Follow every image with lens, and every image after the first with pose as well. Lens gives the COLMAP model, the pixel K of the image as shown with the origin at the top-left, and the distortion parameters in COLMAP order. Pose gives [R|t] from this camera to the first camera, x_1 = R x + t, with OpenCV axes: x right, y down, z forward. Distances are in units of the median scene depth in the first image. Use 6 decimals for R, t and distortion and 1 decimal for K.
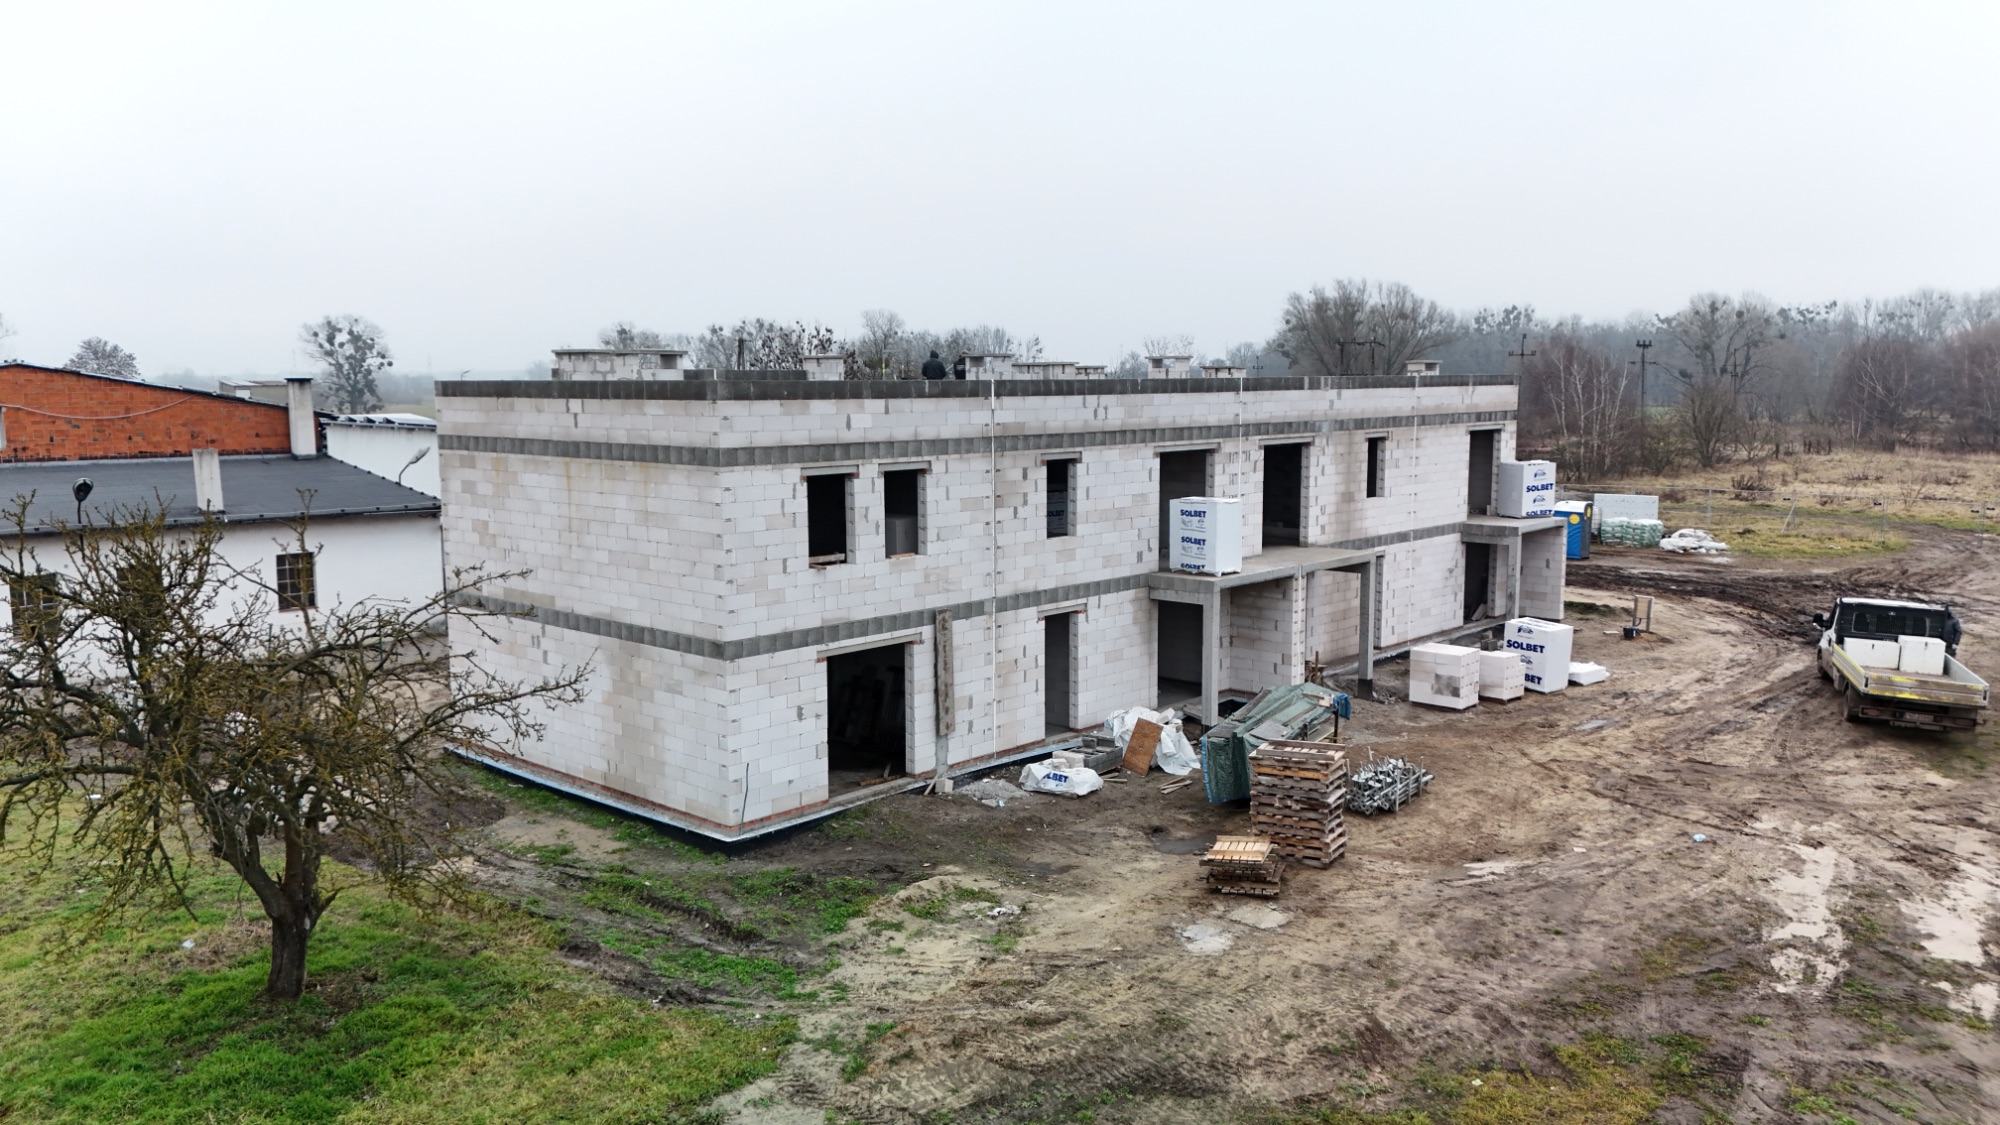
lens RADIAL K [[1466.4, 0, 1000.0], [0, 1466.4, 562.5], [0, 0, 1]] dist [0.074729, -0.071894]
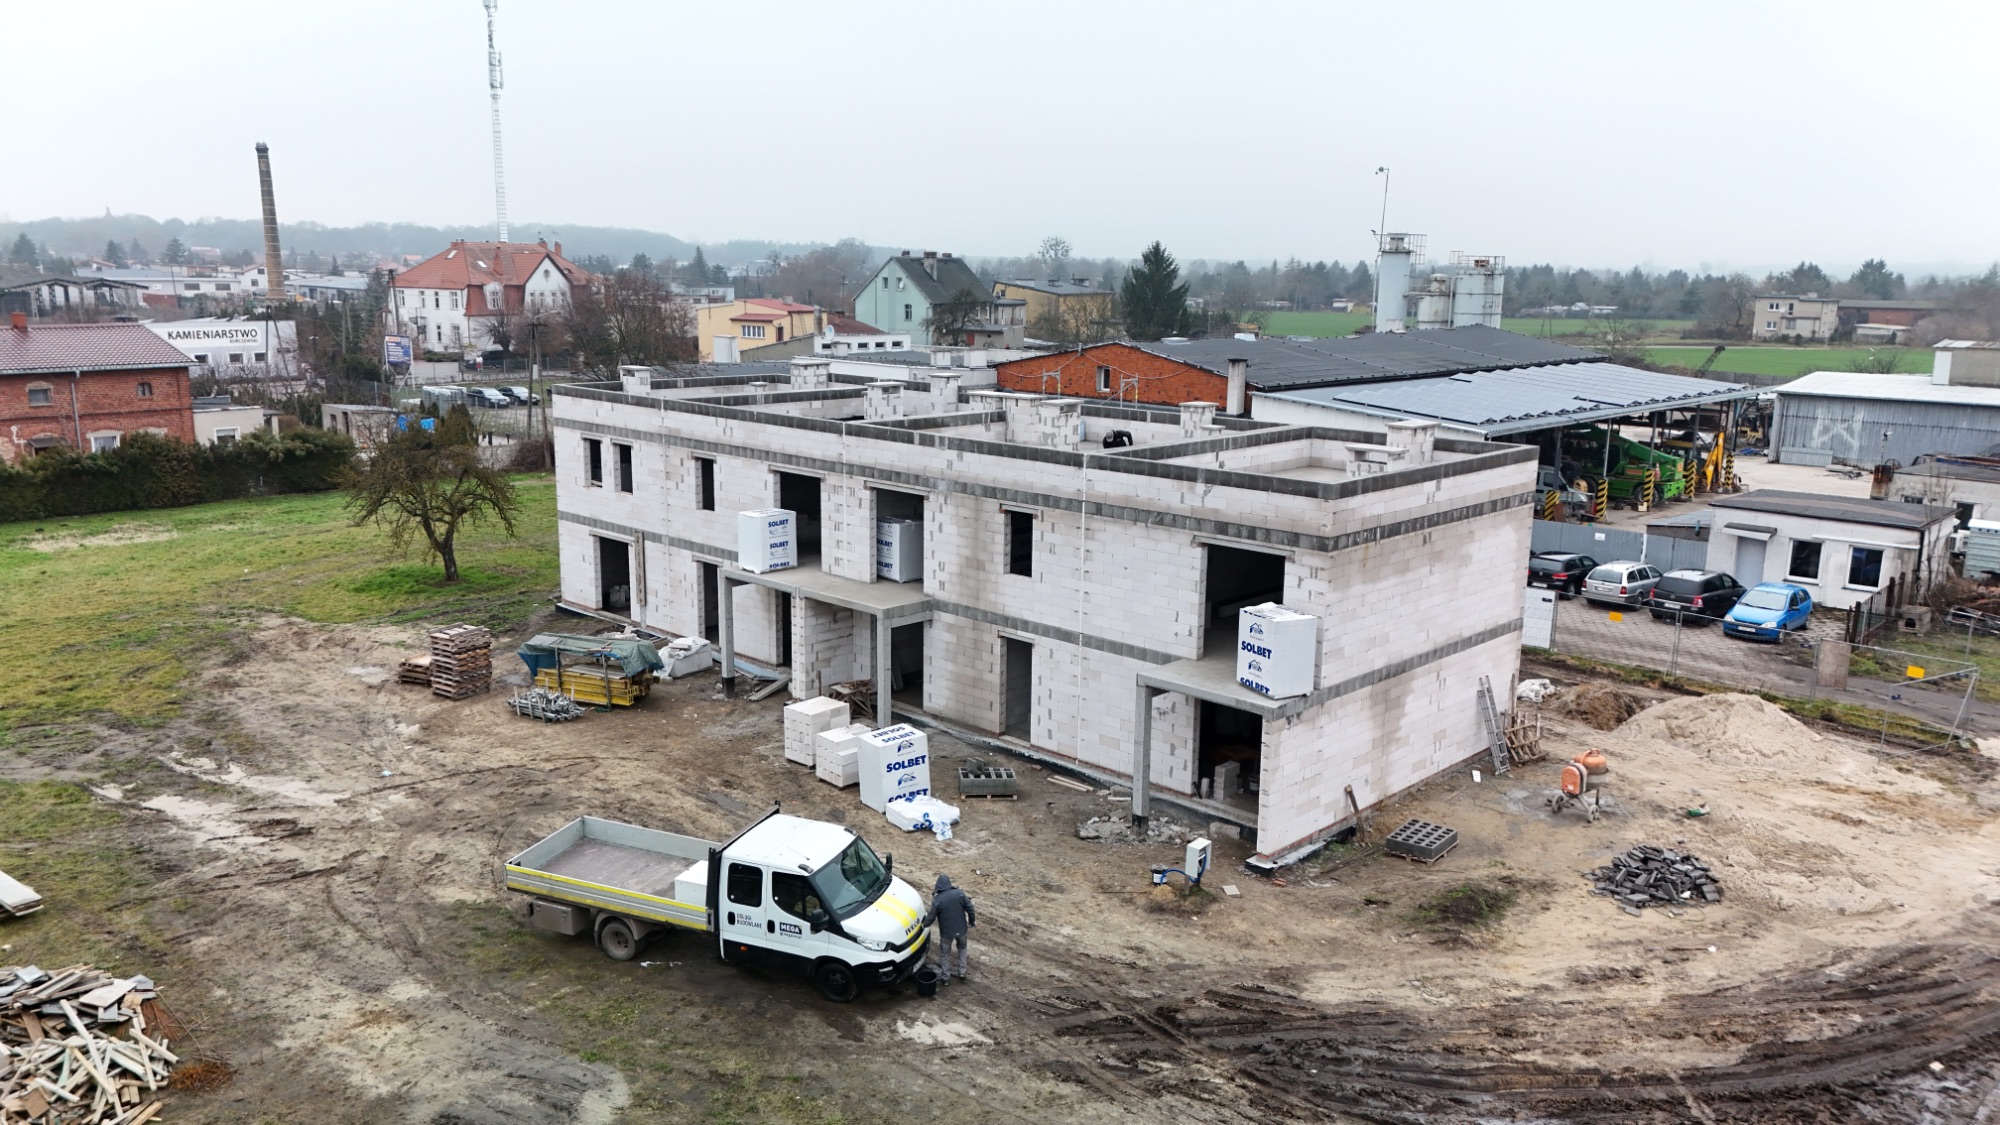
lens RADIAL K [[1477.9, 0, 992.3], [0, 1477.9, 565.2], [0, 0, 1]] dist [0.084483, -0.081752]
pose [[-0.011177, 0.205429, -0.978608, 1.514156], [-0.140376, 0.968655, 0.204943, -0.311691], [0.990035, 0.139664, 0.018010, 1.273565]]
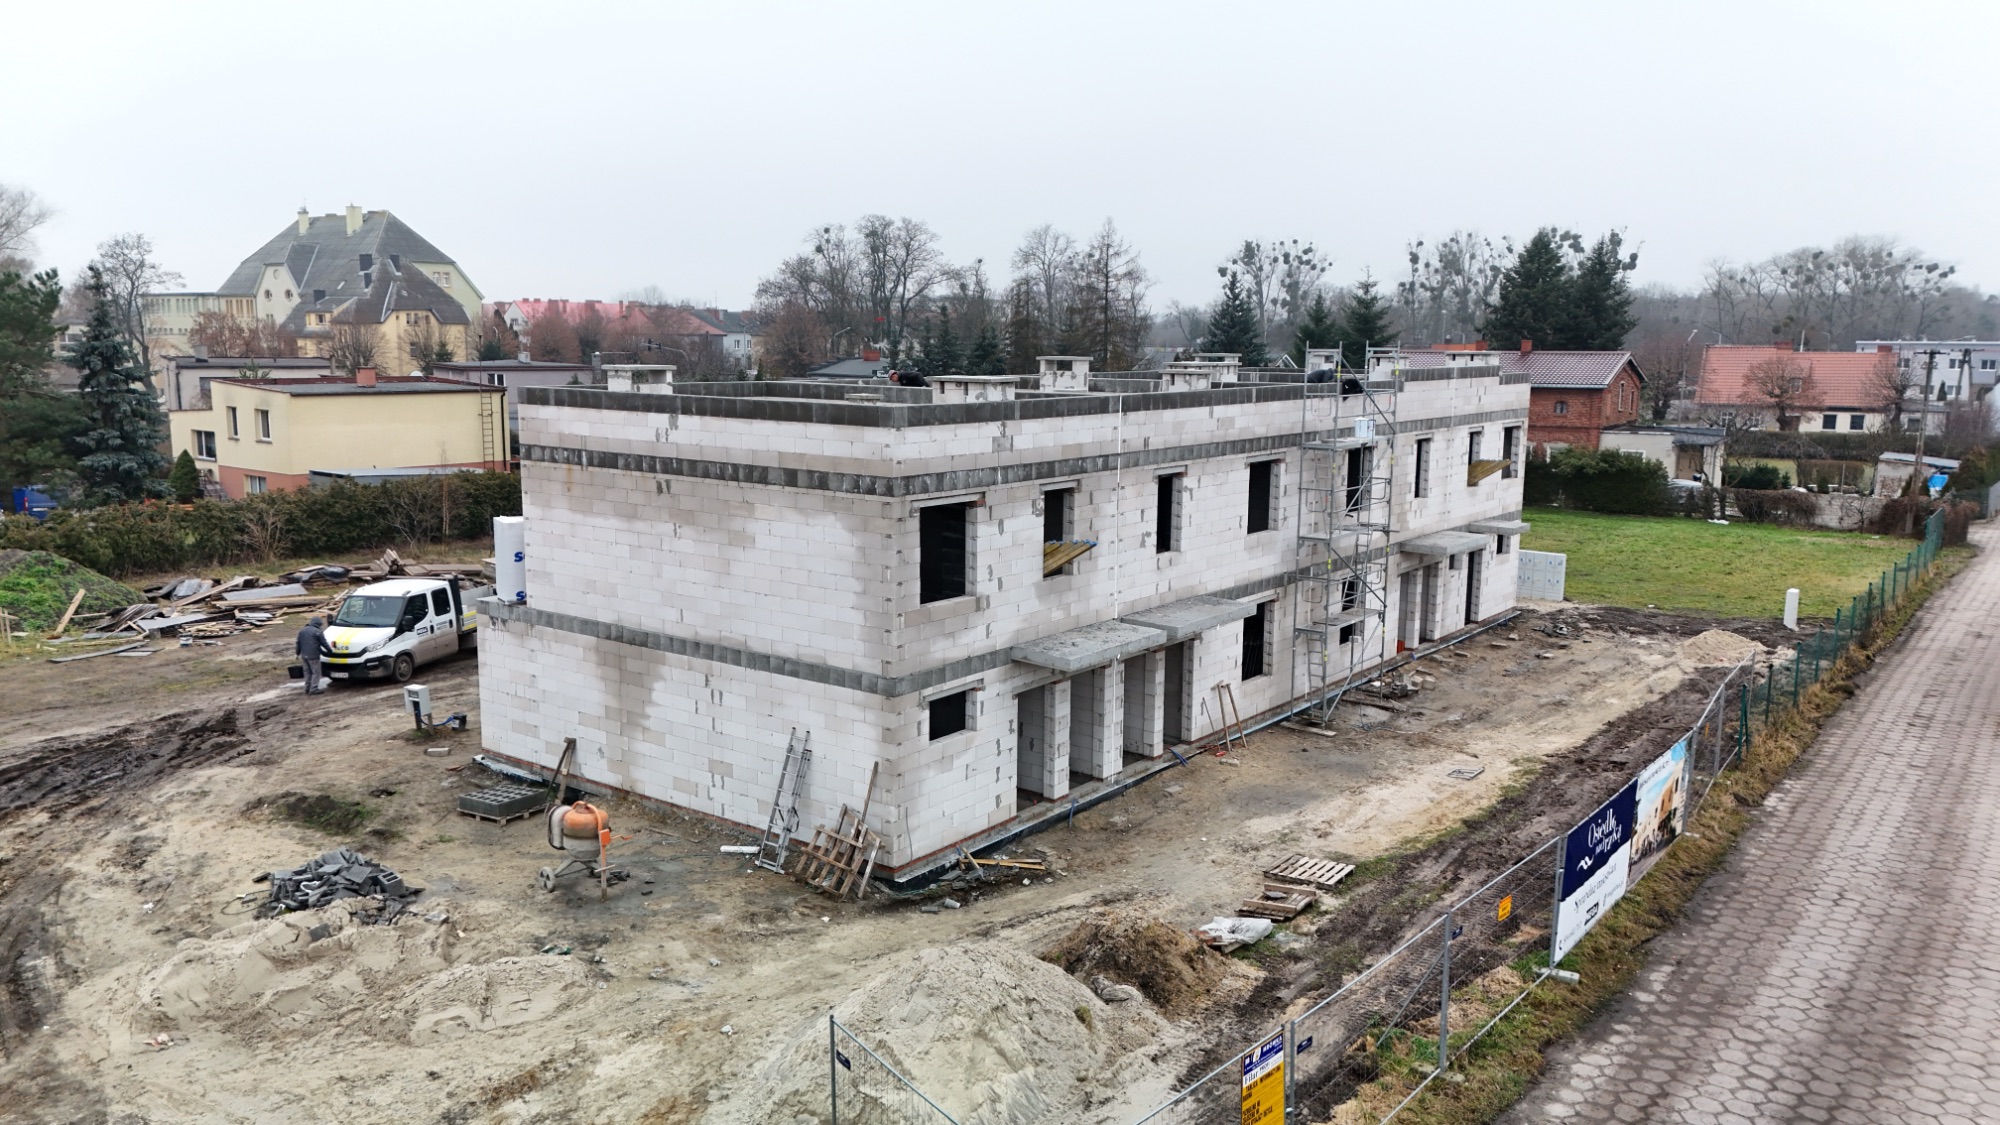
lens RADIAL K [[1466.4, 0, 1000.0], [0, 1466.4, 562.5], [0, 0, 1]] dist [0.074729, -0.071894]
pose [[-0.995385, 0.010200, -0.095421, 0.314986], [-0.016908, 0.960141, 0.279004, -0.352363], [0.094464, 0.279329, -0.955537, 2.466629]]
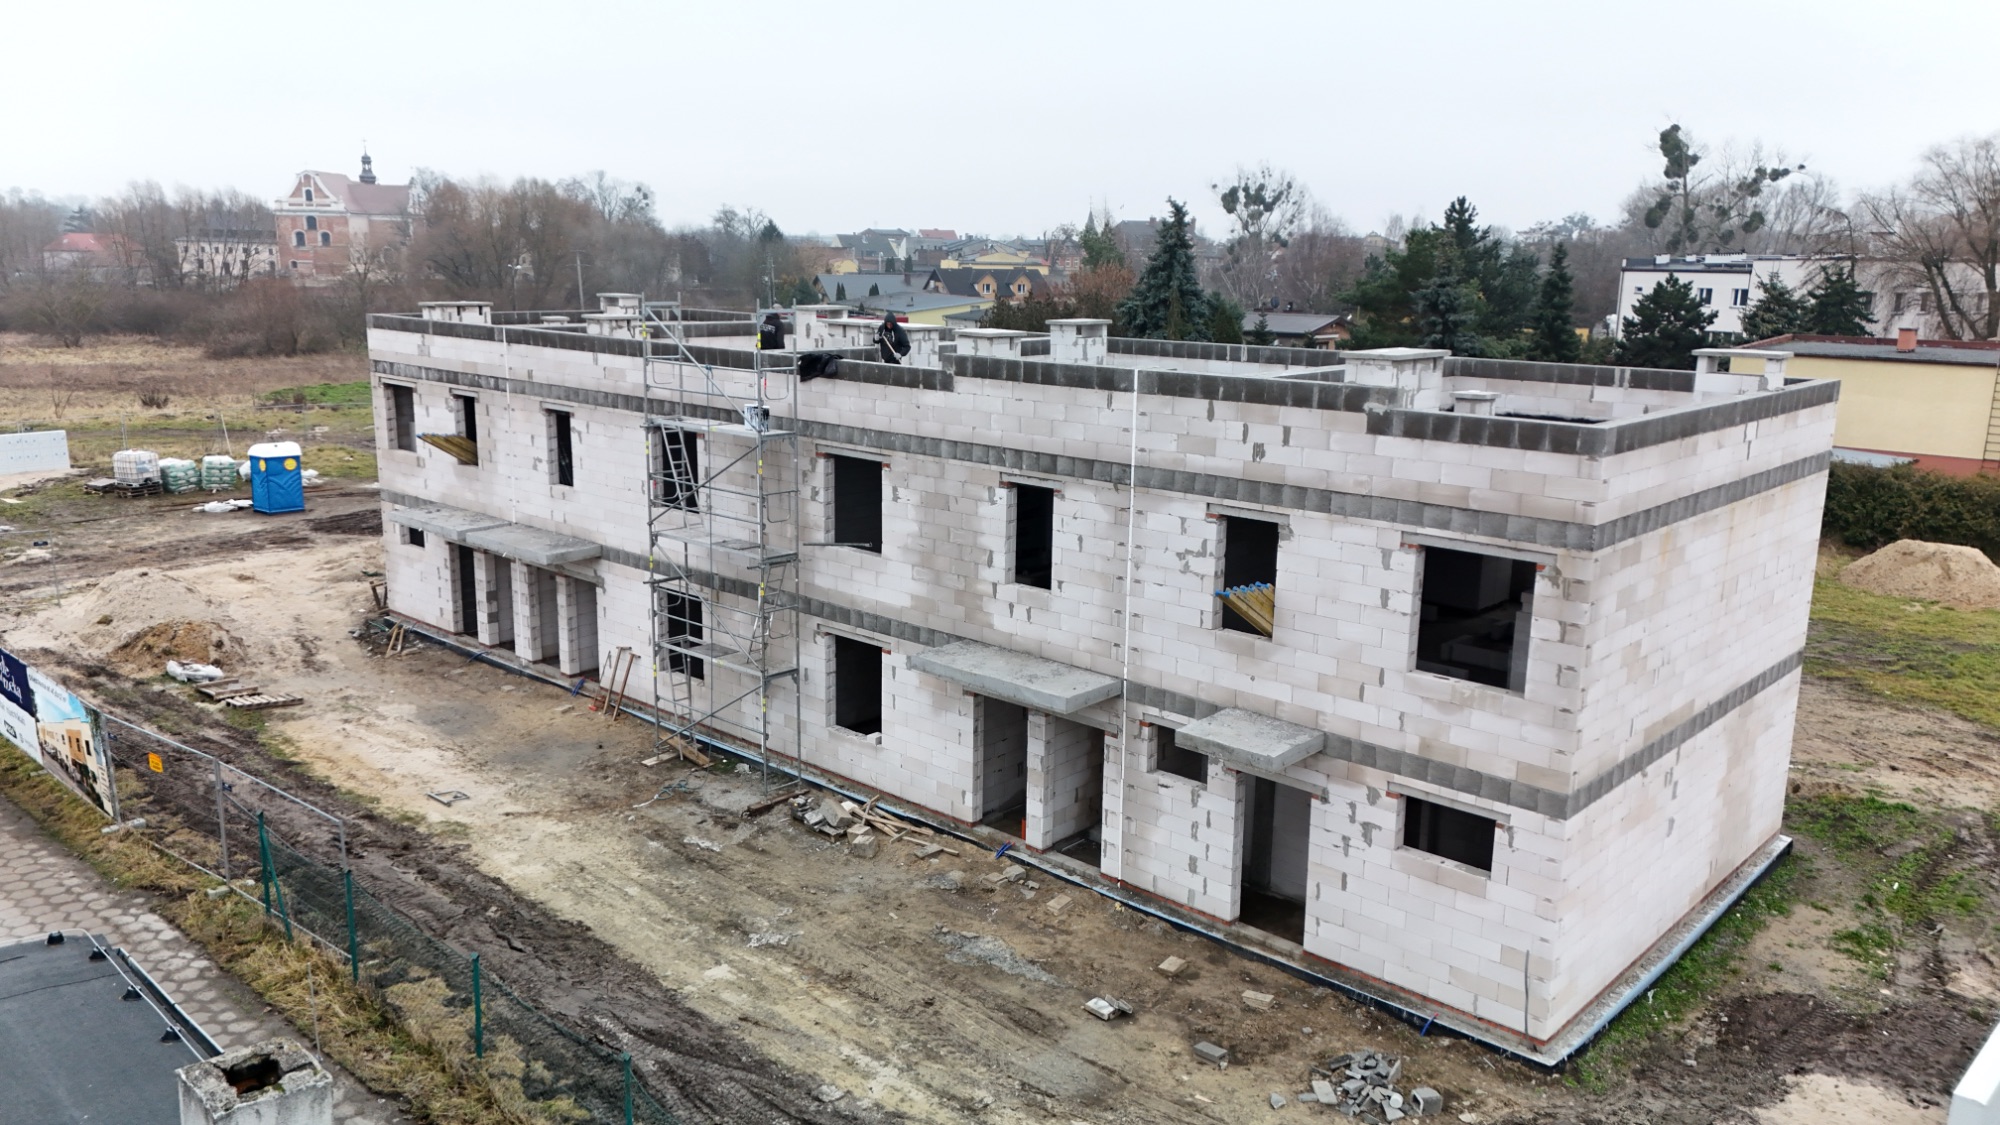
lens RADIAL K [[1463.1, 0, 990.4], [0, 1463.1, 557.1], [0, 0, 1]] dist [0.101721, -0.147867]
pose [[-0.003023, -0.202494, 0.979279, -0.922713], [0.111440, 0.973115, 0.201564, -0.213119], [-0.993767, 0.109740, 0.019624, 1.219563]]
